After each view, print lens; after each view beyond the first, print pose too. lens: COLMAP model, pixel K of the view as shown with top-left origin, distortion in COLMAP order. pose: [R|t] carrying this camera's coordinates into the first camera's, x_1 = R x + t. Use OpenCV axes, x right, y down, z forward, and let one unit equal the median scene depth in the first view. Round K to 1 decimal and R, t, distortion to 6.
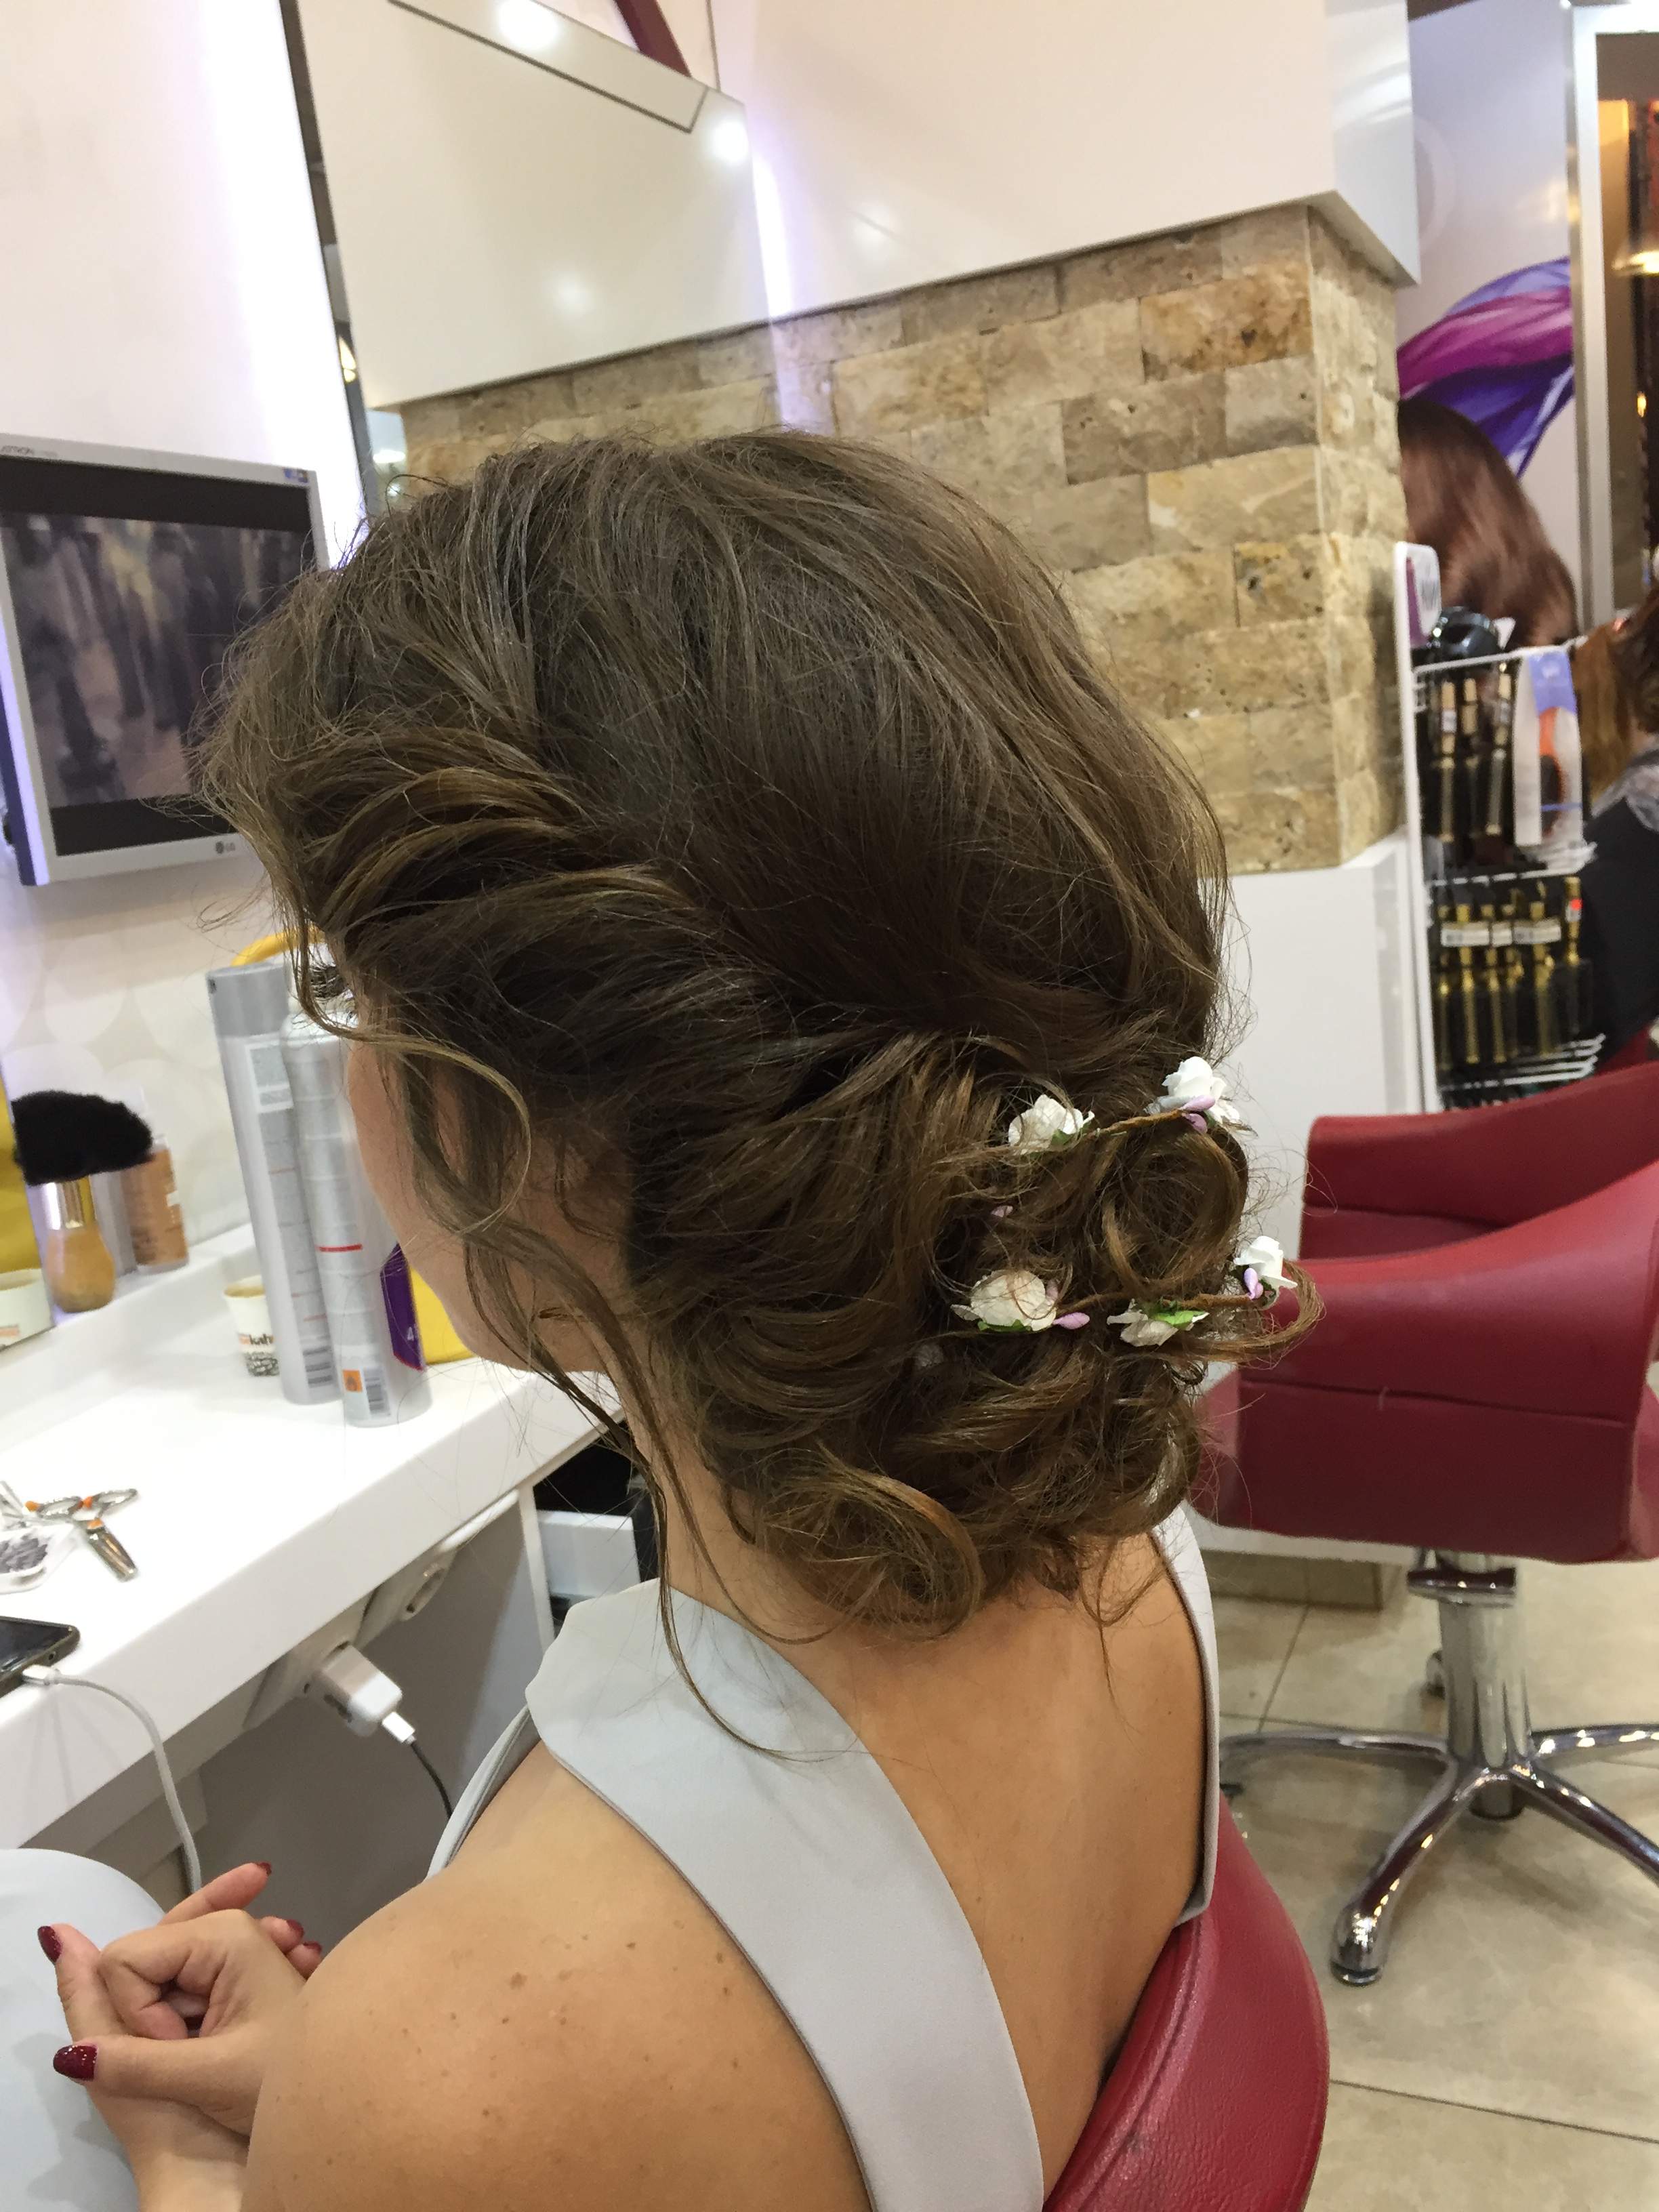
lens RADIAL K [[1909.6, 0, 831.5], [0, 1909.6, 1111.9], [0, 0, 1]] dist [-0.017698, 0.003899]
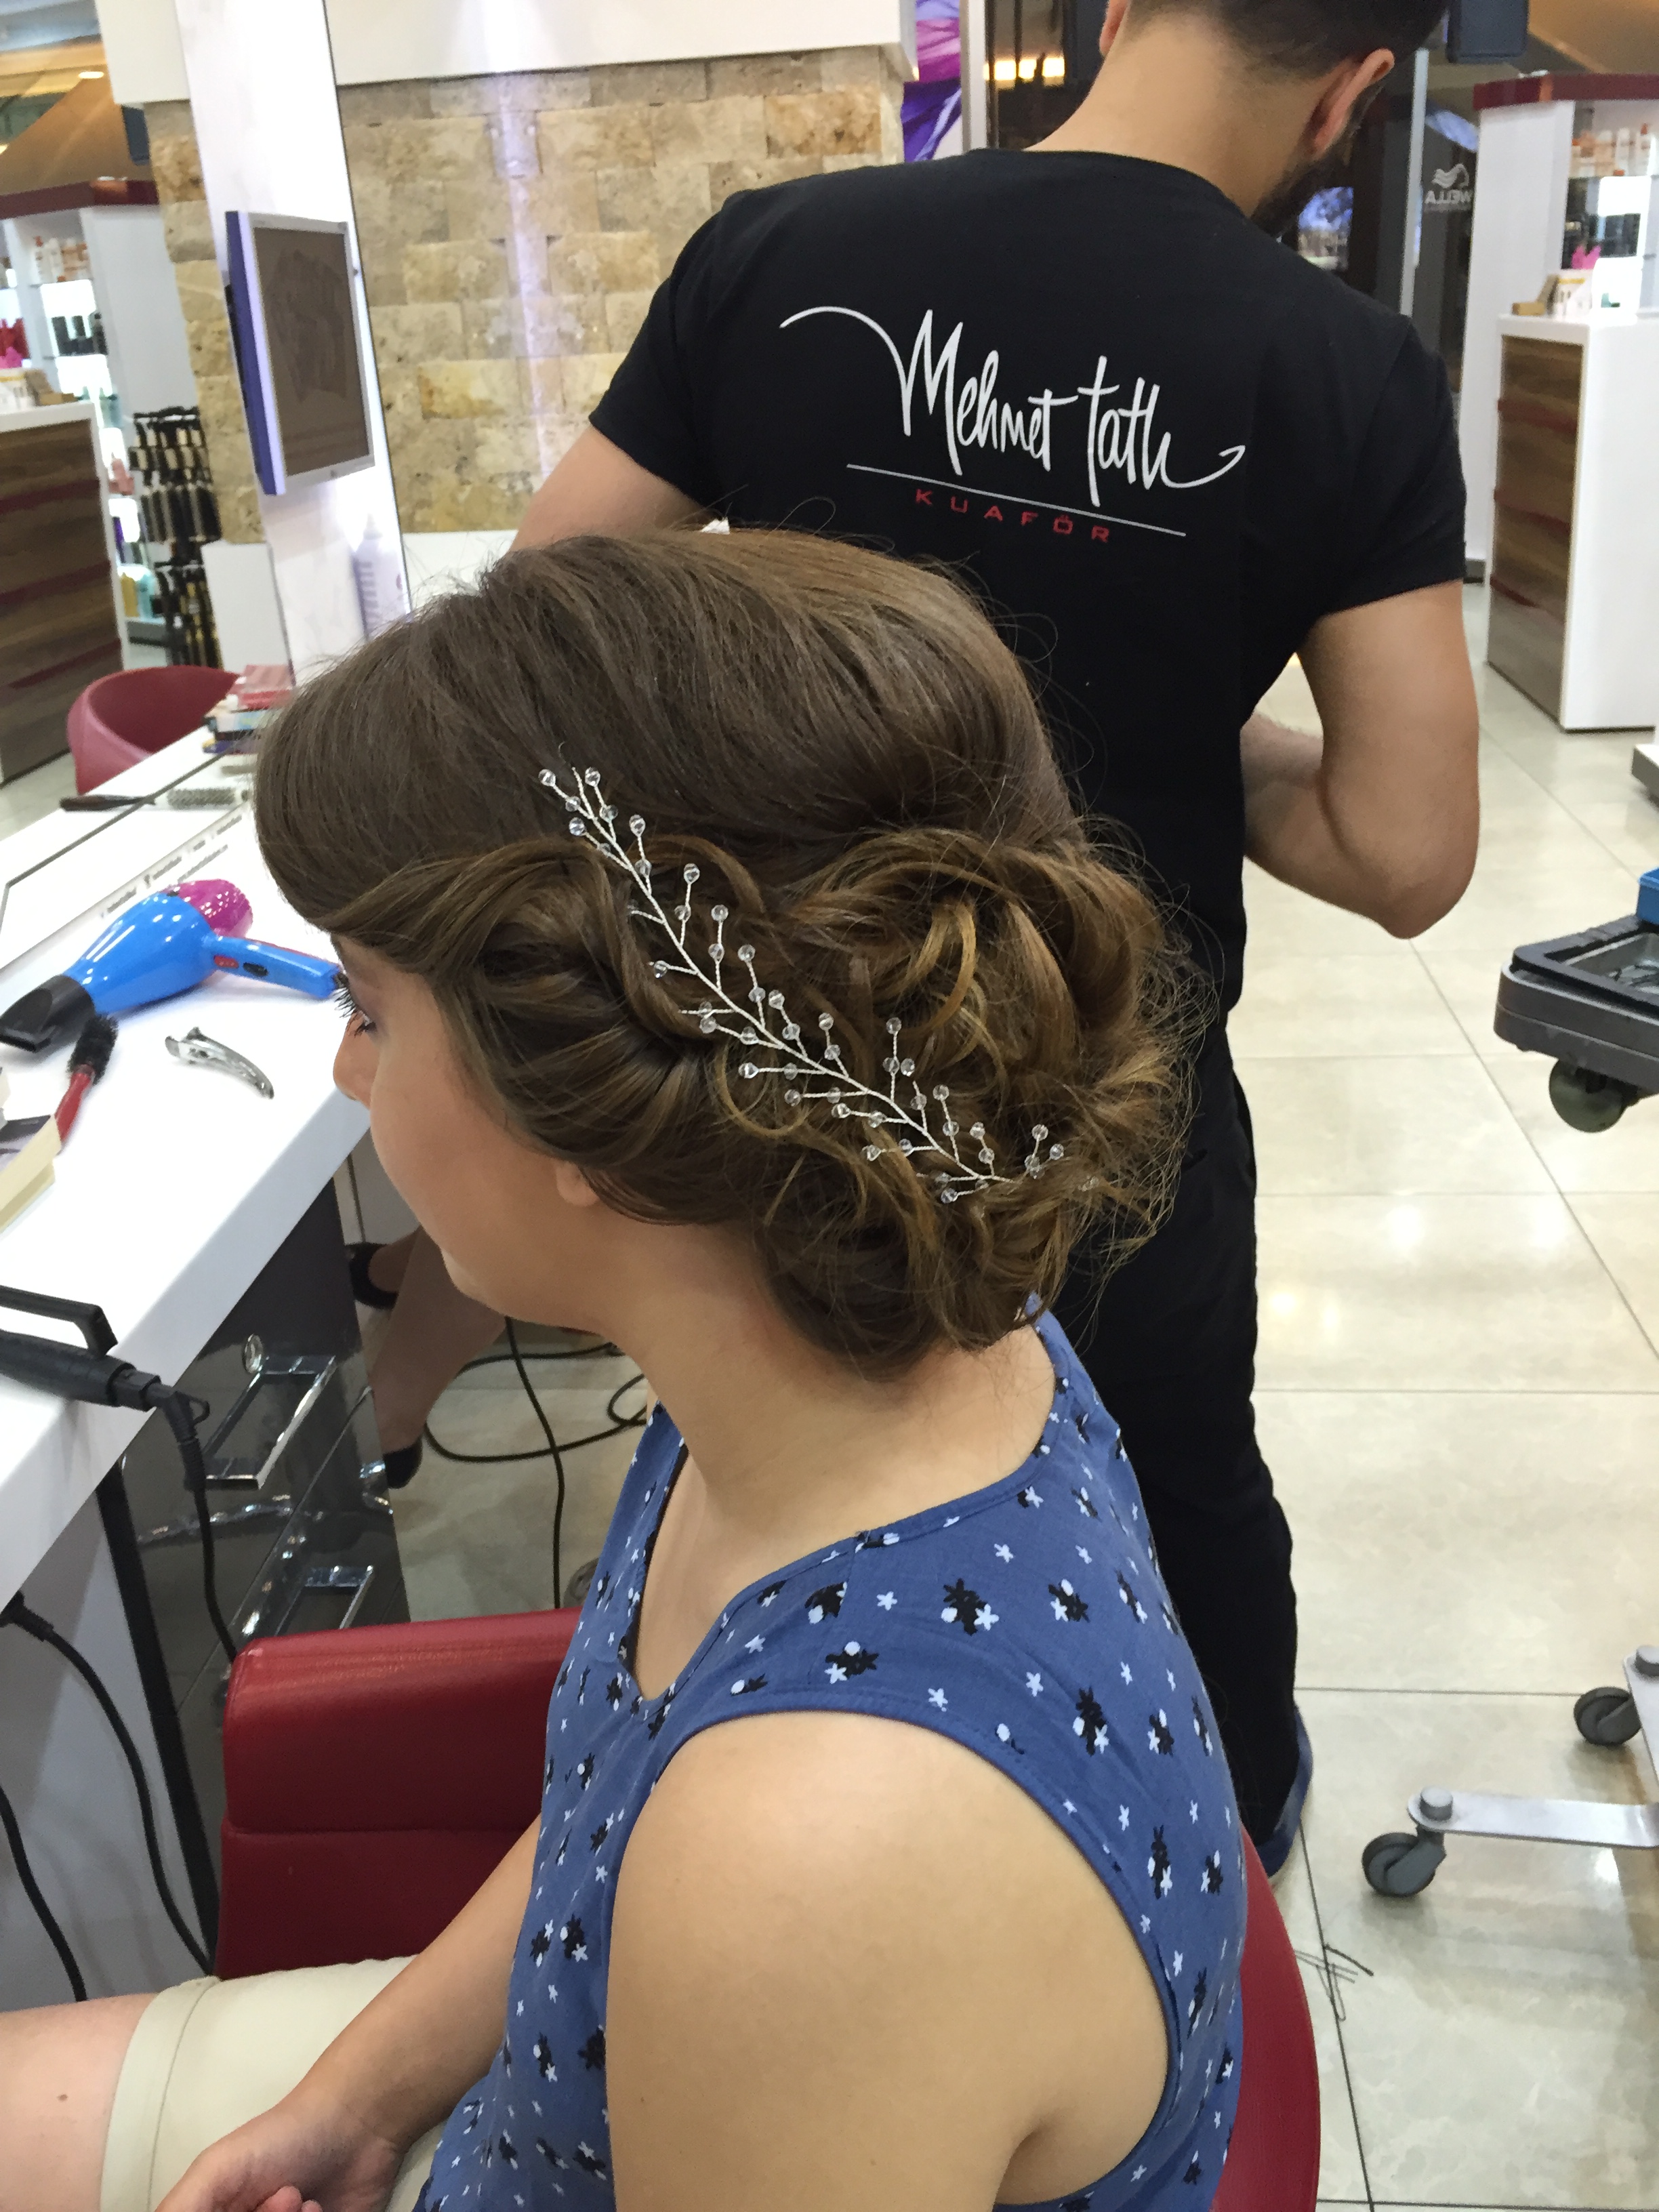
lens RADIAL K [[1909.6, 0, 830.5], [0, 1909.6, 1101.5], [0, 0, 1]] dist [-0.017698, 0.003899]
pose [[0.940350, -0.065618, 0.333821, -0.314274], [0.006098, 0.984317, 0.176306, 0.069722], [-0.340154, -0.163754, 0.926002, -0.469482]]
